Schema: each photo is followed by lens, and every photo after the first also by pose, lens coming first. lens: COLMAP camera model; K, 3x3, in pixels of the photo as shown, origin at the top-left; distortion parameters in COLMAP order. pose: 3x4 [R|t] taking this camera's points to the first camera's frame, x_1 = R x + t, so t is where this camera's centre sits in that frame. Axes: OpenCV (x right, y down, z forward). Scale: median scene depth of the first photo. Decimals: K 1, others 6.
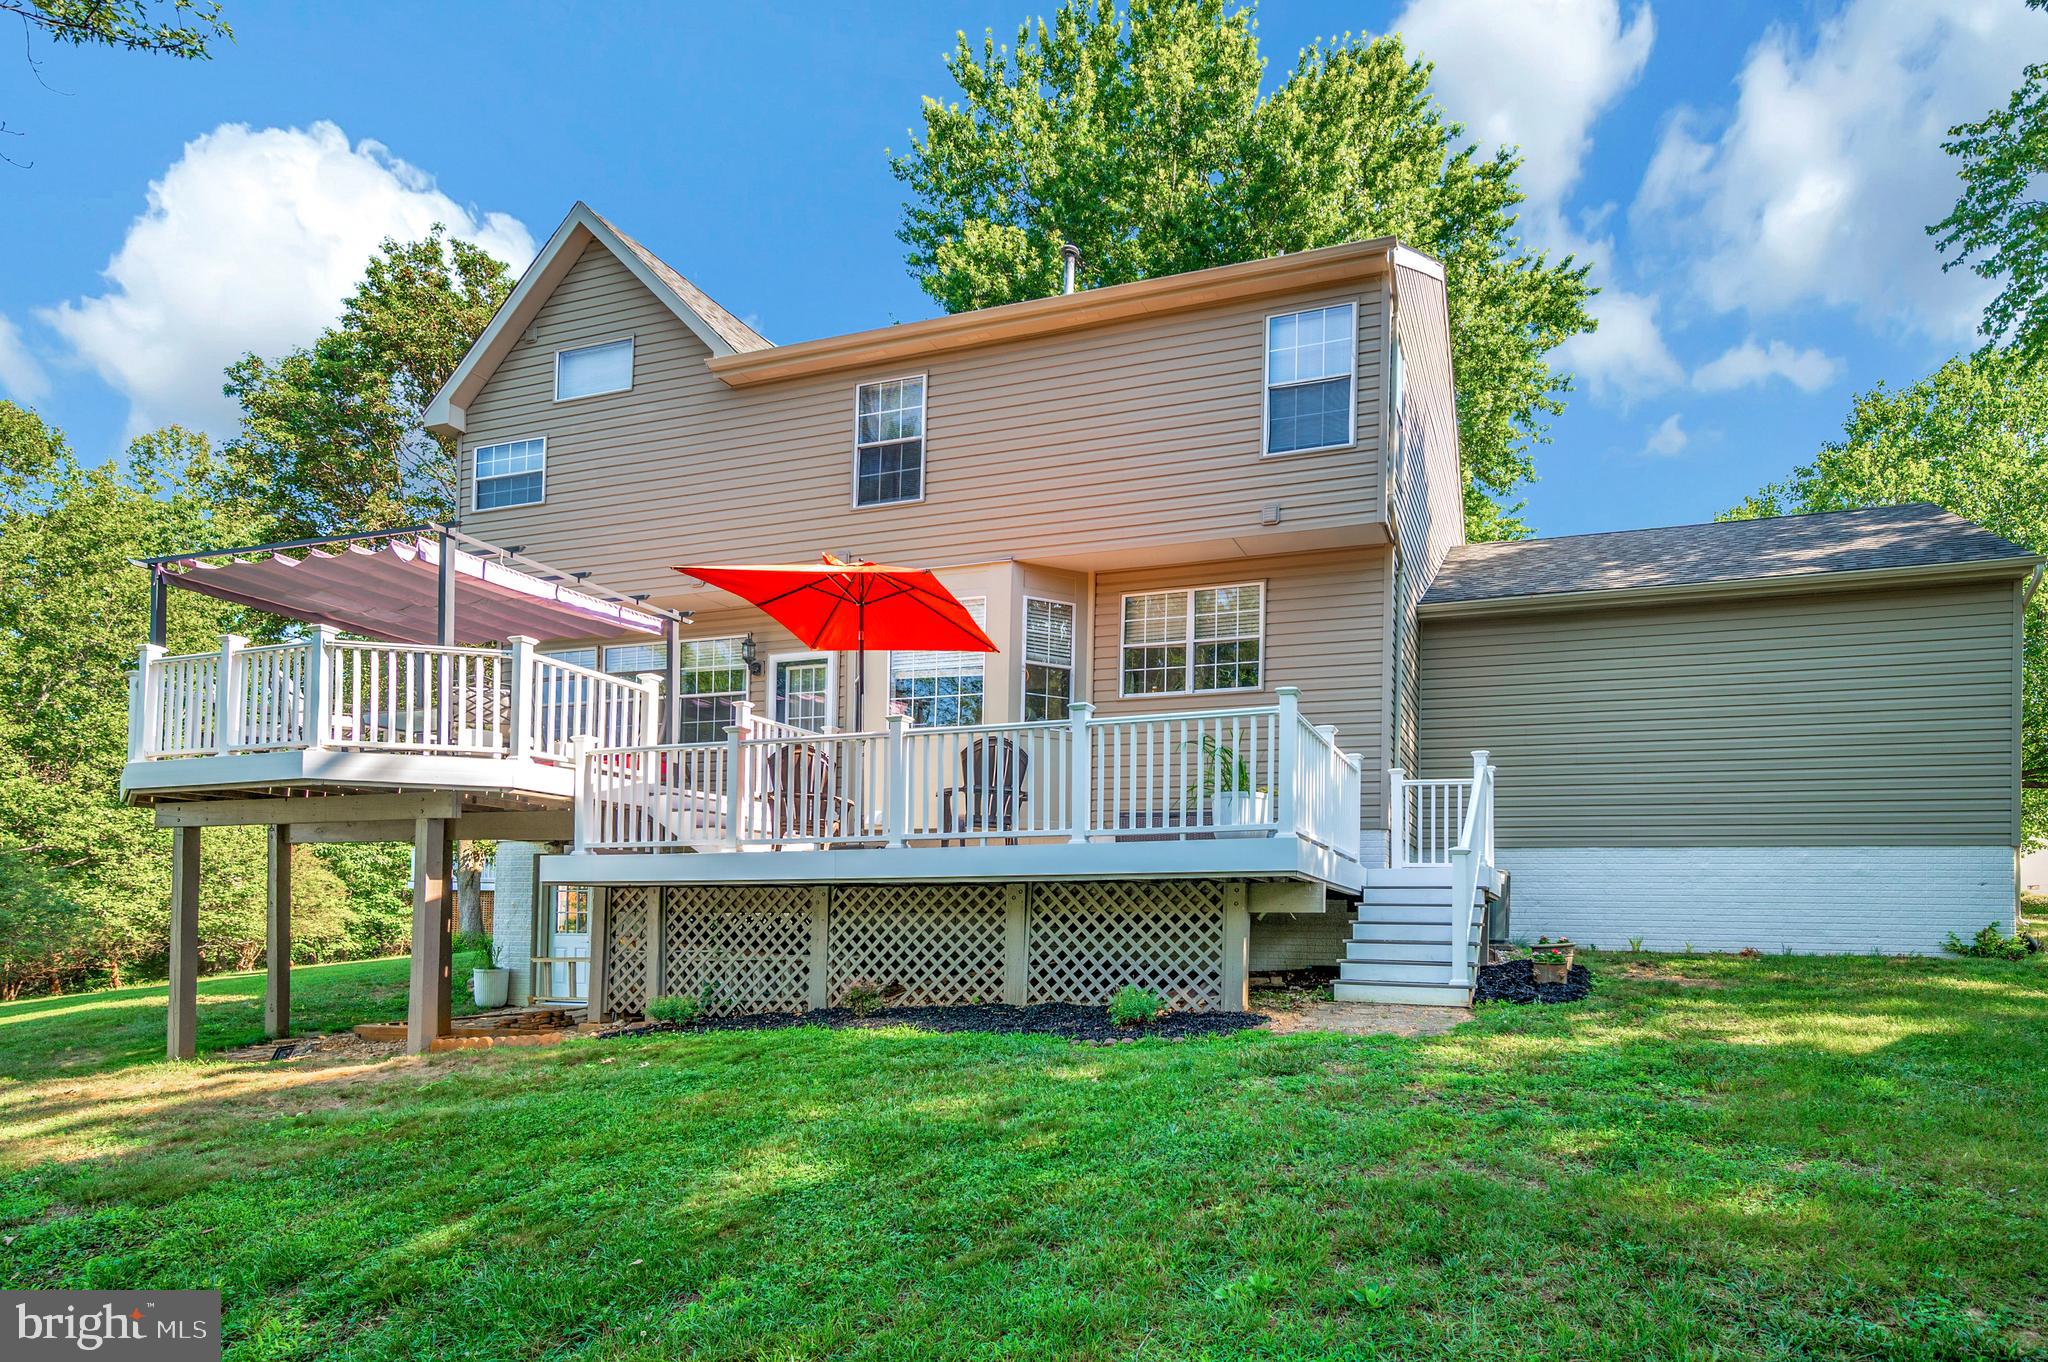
lens RADIAL K [[978.1, 0, 1023.3], [0, 978.1, 643.9], [0, 0, 1]] dist [0.009879, 0.000373]
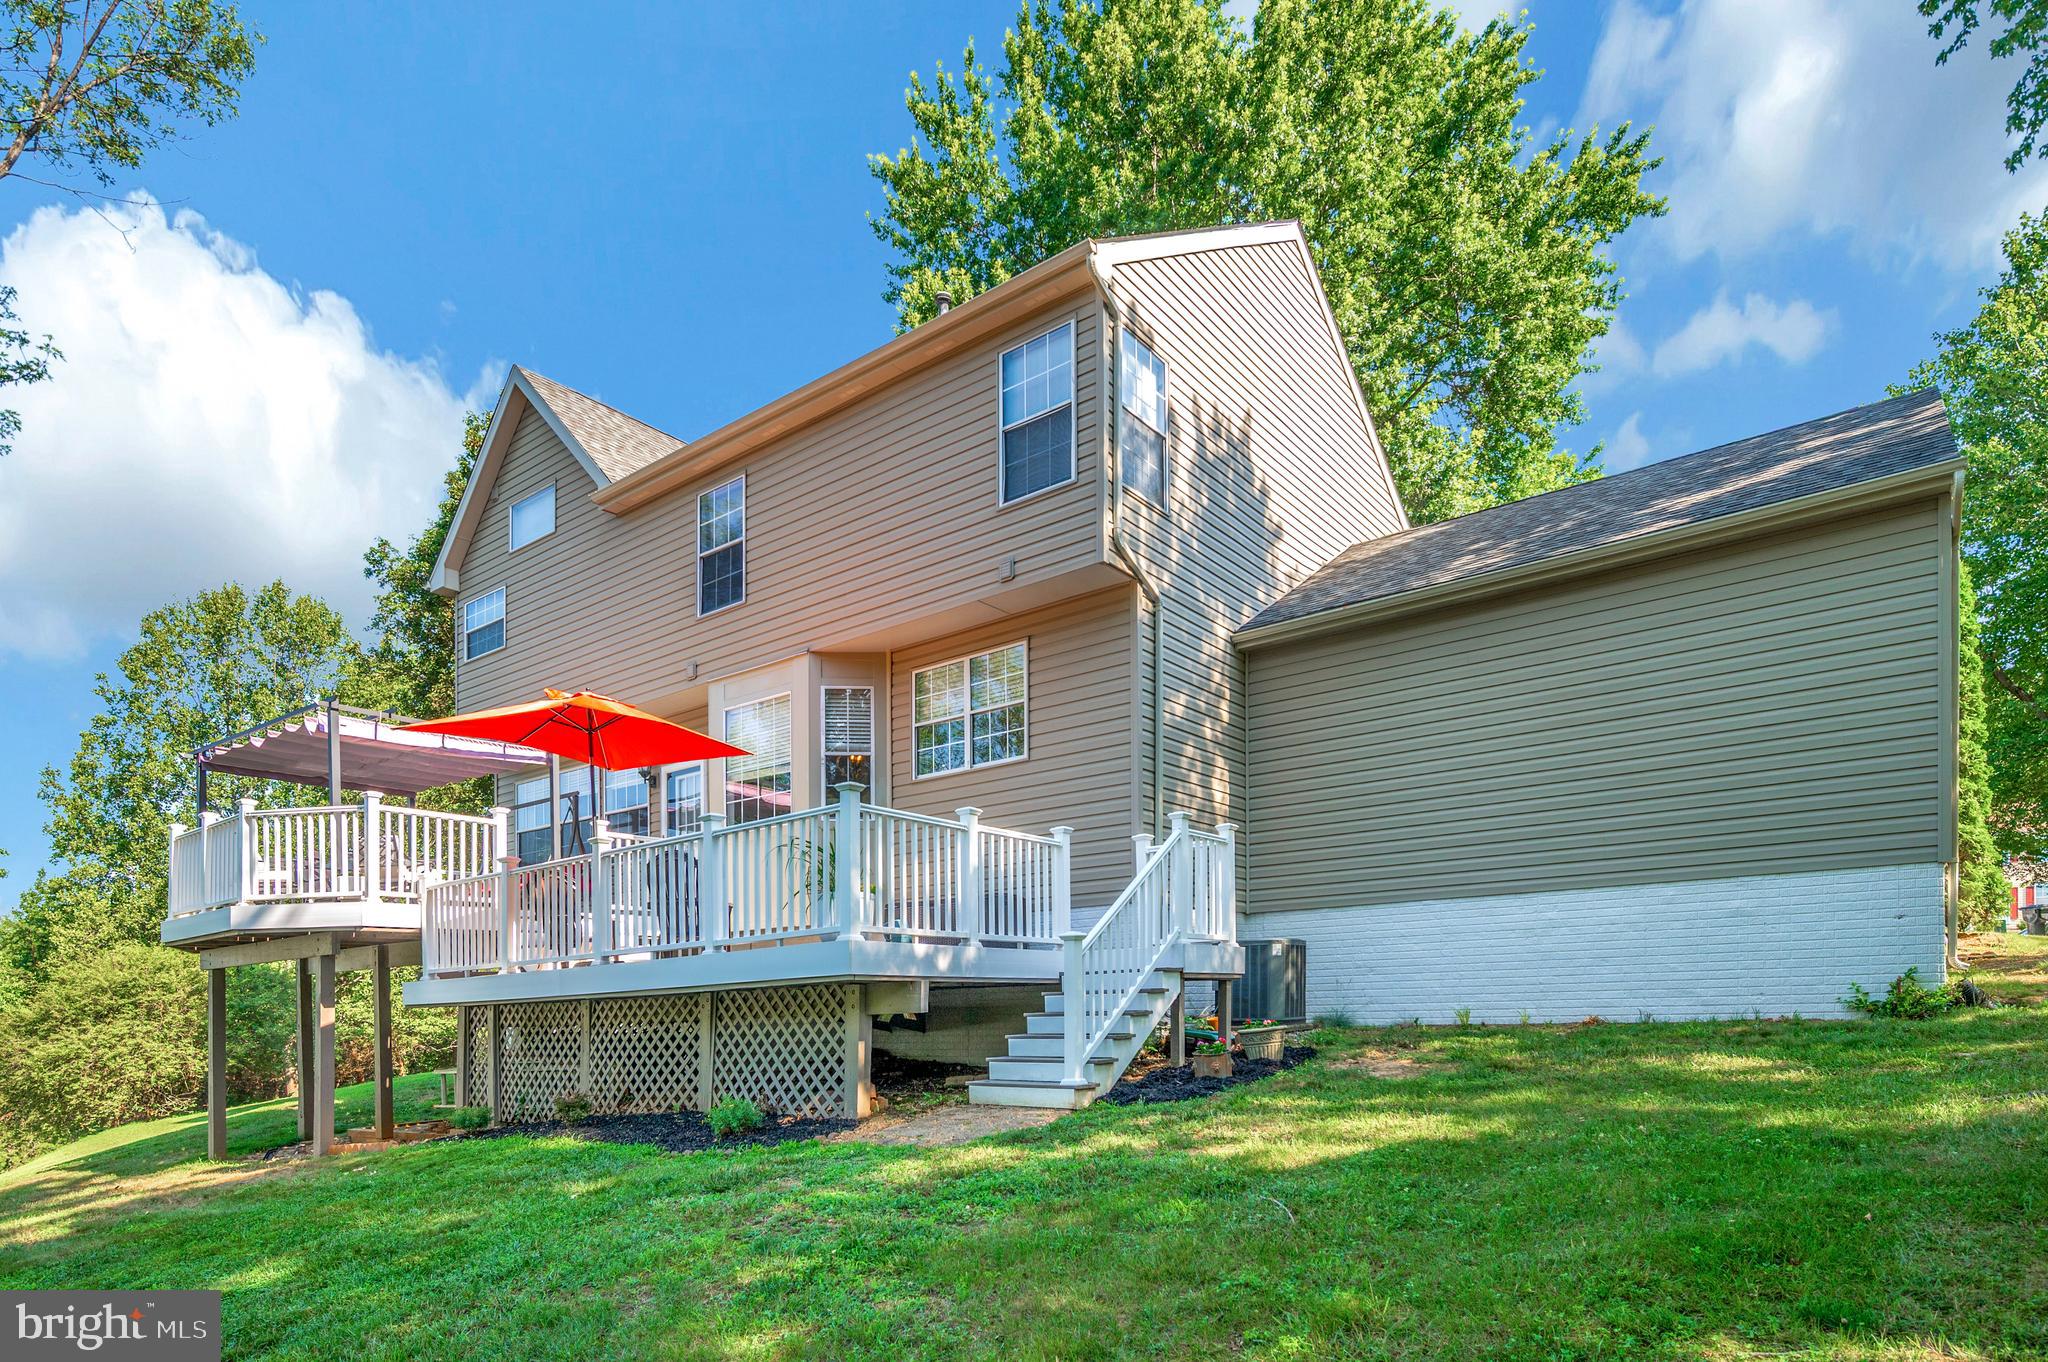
lens RADIAL K [[1076.3, 0, 1024.0], [0, 1076.3, 681.0], [0, 0, 1]] dist [0.000327, 0.000535]
pose [[0.944642, -0.136187, -0.298505, 0.548384], [0.137831, 0.990332, -0.015643, -0.009955], [0.297750, -0.026366, 0.954280, 0.031528]]
